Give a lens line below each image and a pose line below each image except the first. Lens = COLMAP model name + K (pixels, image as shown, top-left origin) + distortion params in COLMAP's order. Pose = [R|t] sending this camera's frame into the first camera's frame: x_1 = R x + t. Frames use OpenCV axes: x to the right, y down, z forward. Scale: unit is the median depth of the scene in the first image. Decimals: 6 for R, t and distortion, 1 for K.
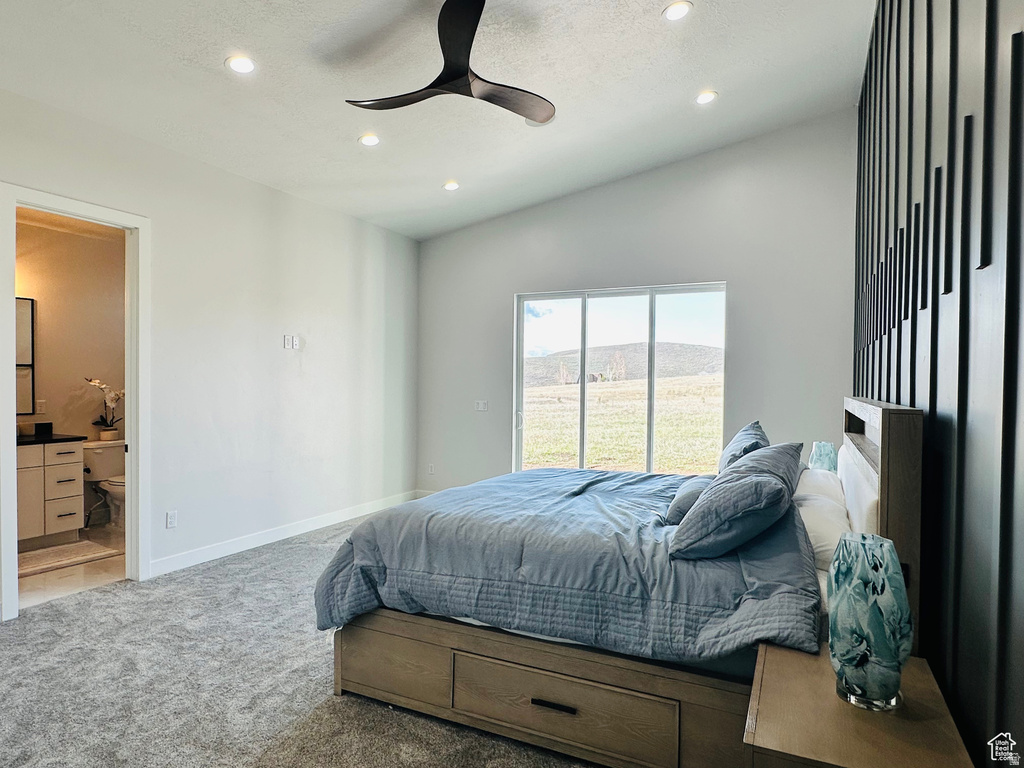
lens RADIAL K [[613.2, 0, 515.6], [0, 613.2, 386.4], [0, 0, 1]] dist [-0.006542, 0.006397]
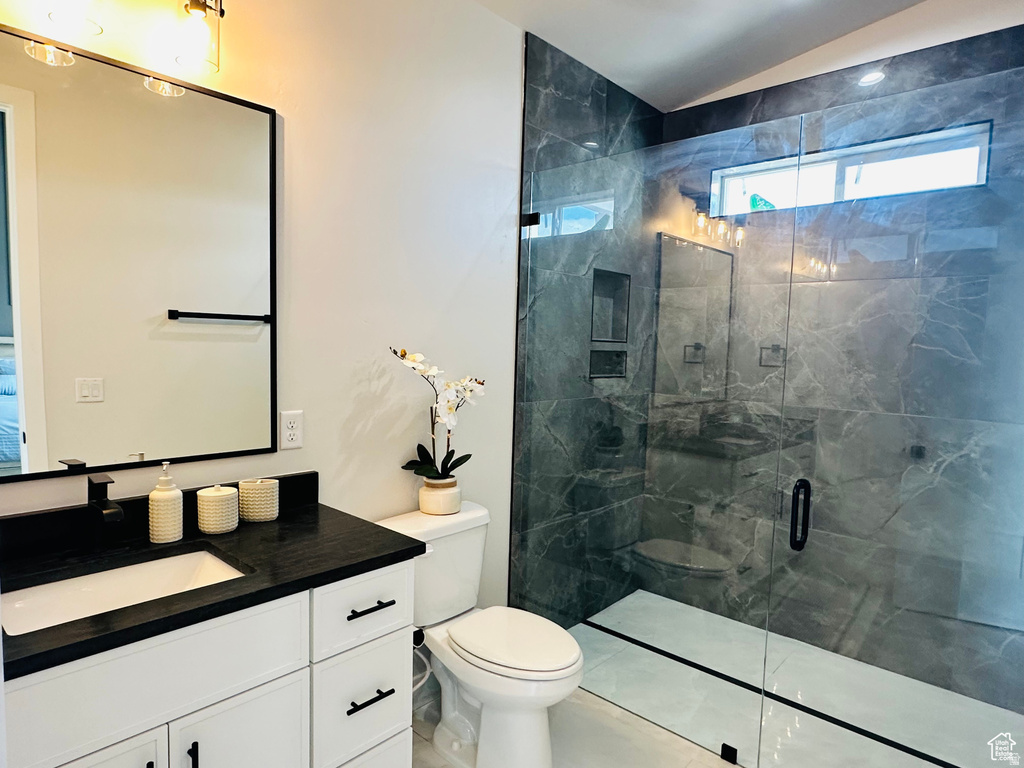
lens RADIAL K [[613.2, 0, 509.6], [0, 613.2, 387.8], [0, 0, 1]] dist [-0.006542, 0.006397]
pose [[0.956573, 0.032483, -0.289677, -0.525919], [-0.020201, 0.998770, 0.045290, -0.007874], [0.290792, -0.037472, 0.956052, 0.664429]]
